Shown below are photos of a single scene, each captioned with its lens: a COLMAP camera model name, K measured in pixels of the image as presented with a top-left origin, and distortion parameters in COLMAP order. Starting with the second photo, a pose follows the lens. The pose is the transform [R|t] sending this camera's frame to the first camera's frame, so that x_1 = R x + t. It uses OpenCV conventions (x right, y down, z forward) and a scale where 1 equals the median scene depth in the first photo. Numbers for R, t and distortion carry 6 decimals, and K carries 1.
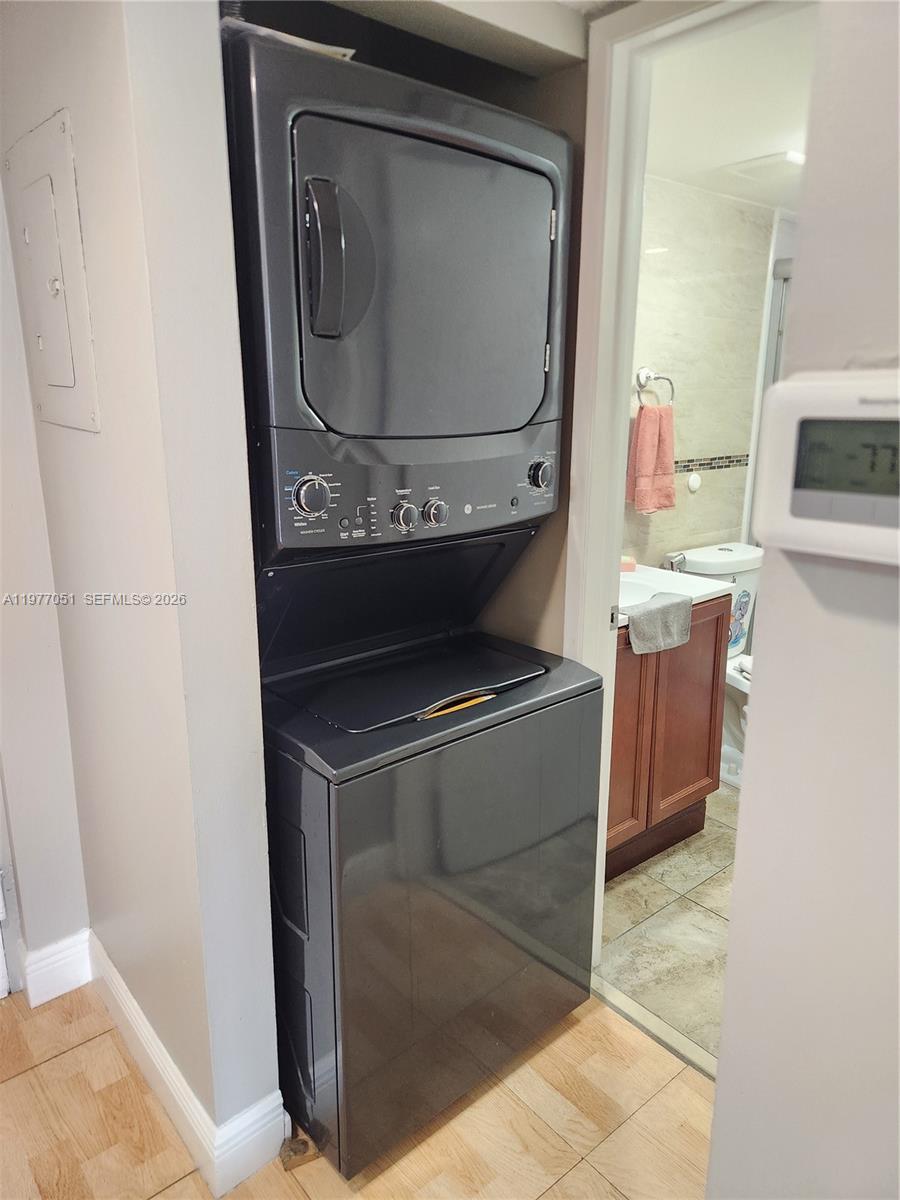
lens RADIAL K [[802.7, 0, 447.0], [0, 802.7, 587.6], [0, 0, 1]] dist [0.079772, -0.055361]
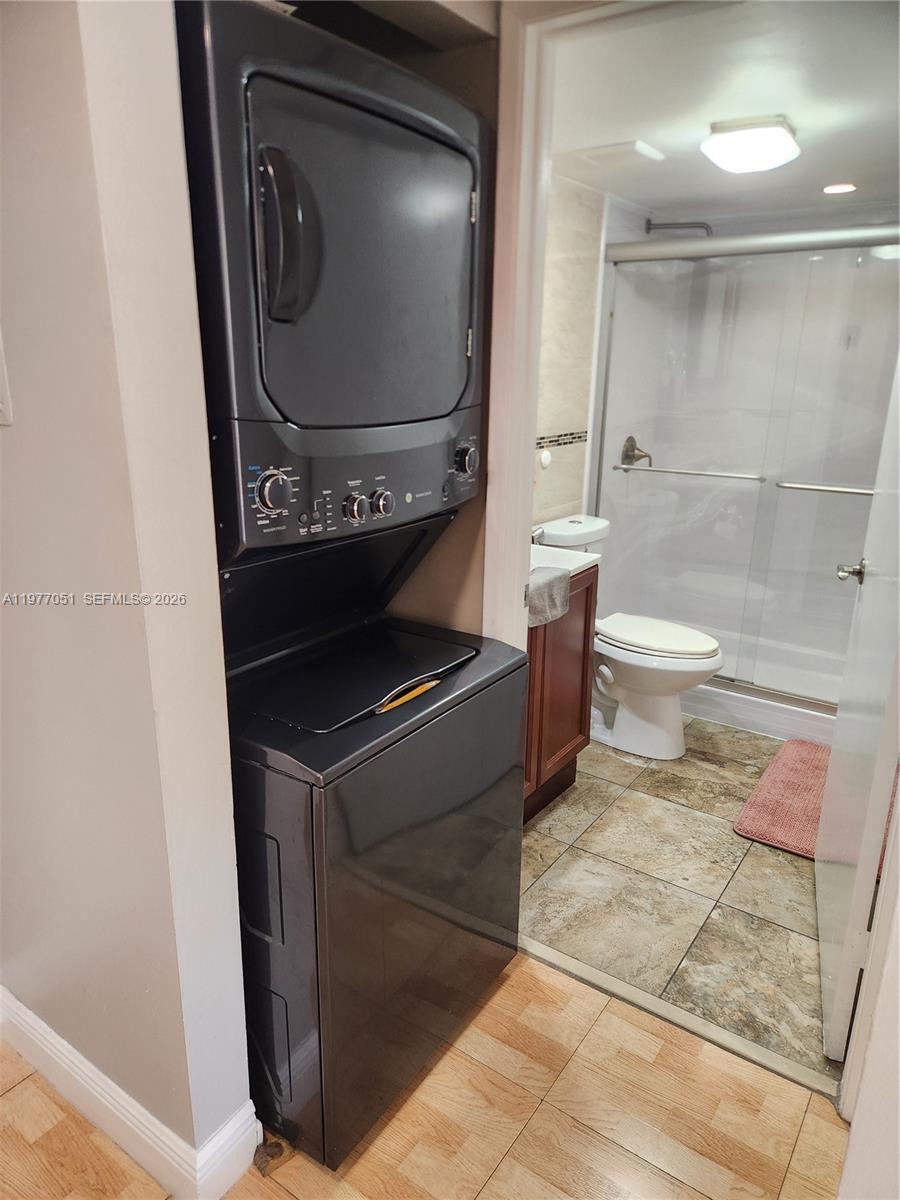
lens RADIAL K [[800.8, 0, 433.2], [0, 800.8, 603.3], [0, 0, 1]] dist [0.083733, -0.056641]
pose [[0.969842, -0.065104, 0.234880, -0.163780], [0.052510, 0.996847, 0.059491, -0.022133], [-0.238013, -0.045363, 0.970202, 0.022751]]
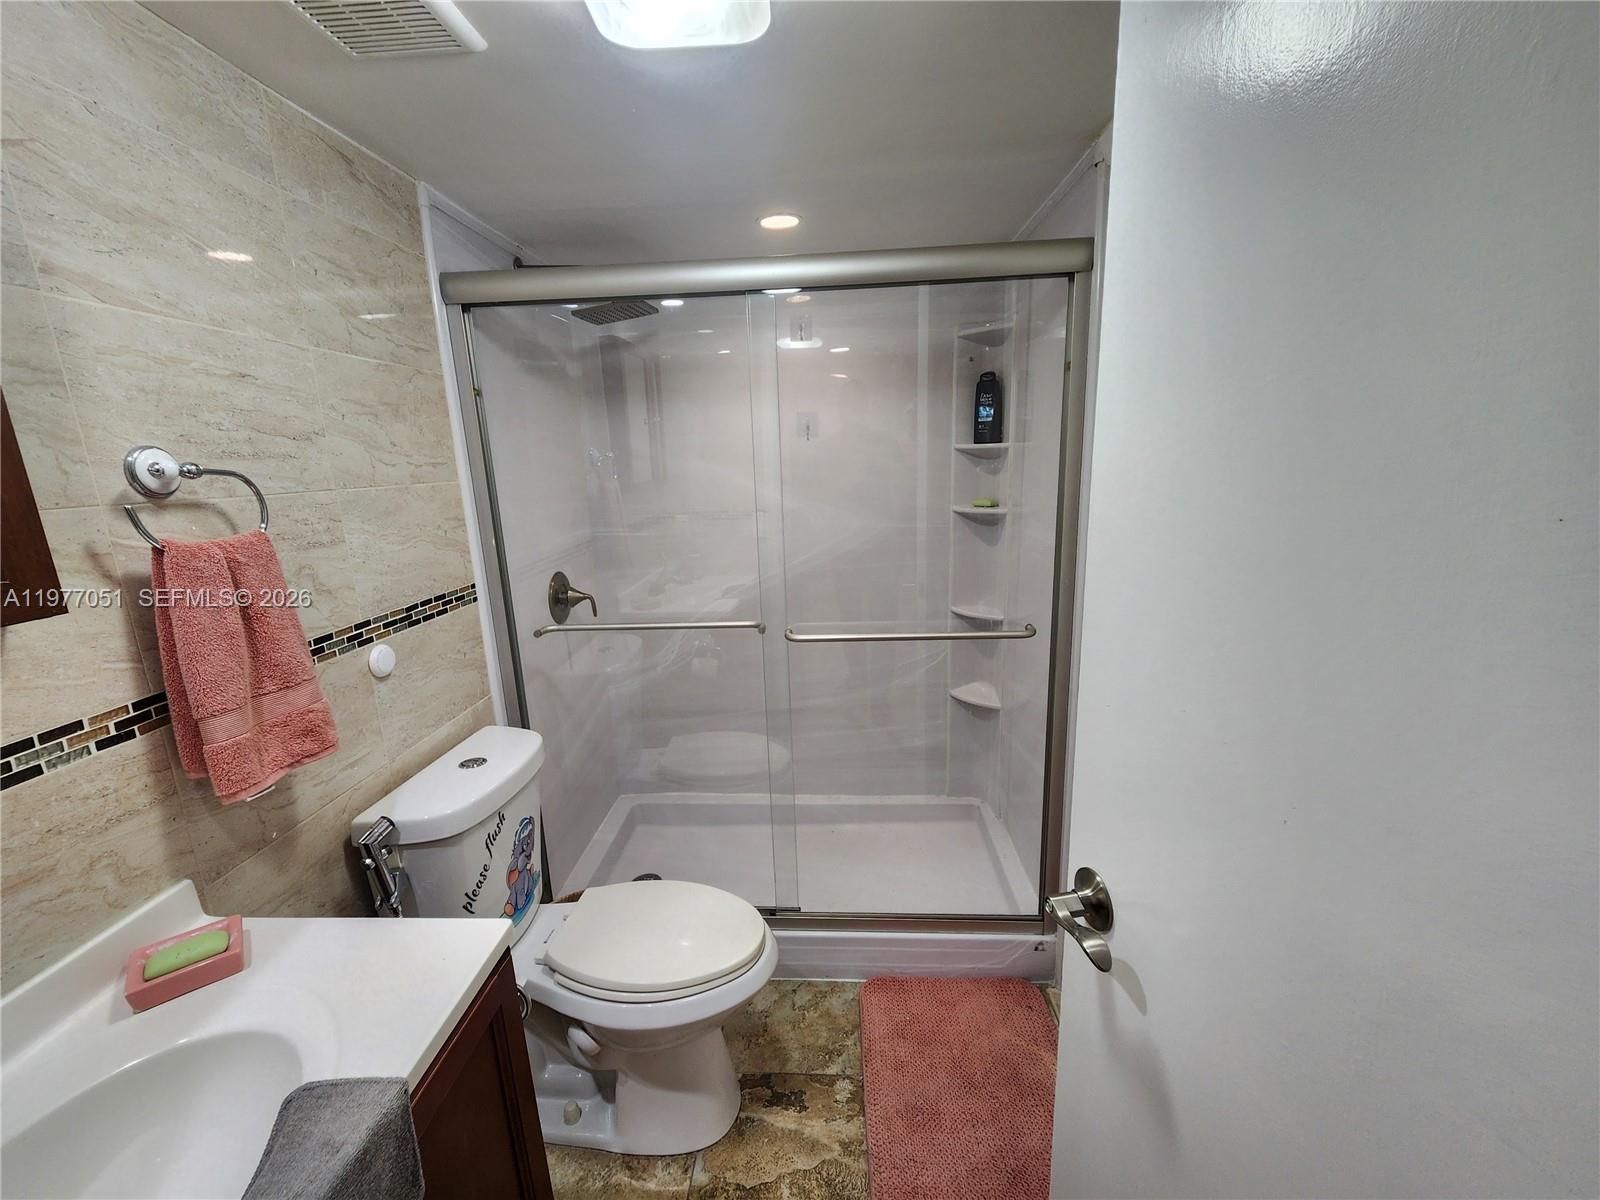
lens RADIAL K [[652.2, 0, 800.0], [0, 652.2, 600.0], [0, 0, 1]] dist [0.000787, -0.000022]
pose [[0.687319, -0.186906, 0.701896, 0.353936], [0.211668, 0.975925, 0.052603, -0.234062], [-0.694830, 0.112414, 0.710334, 0.882147]]
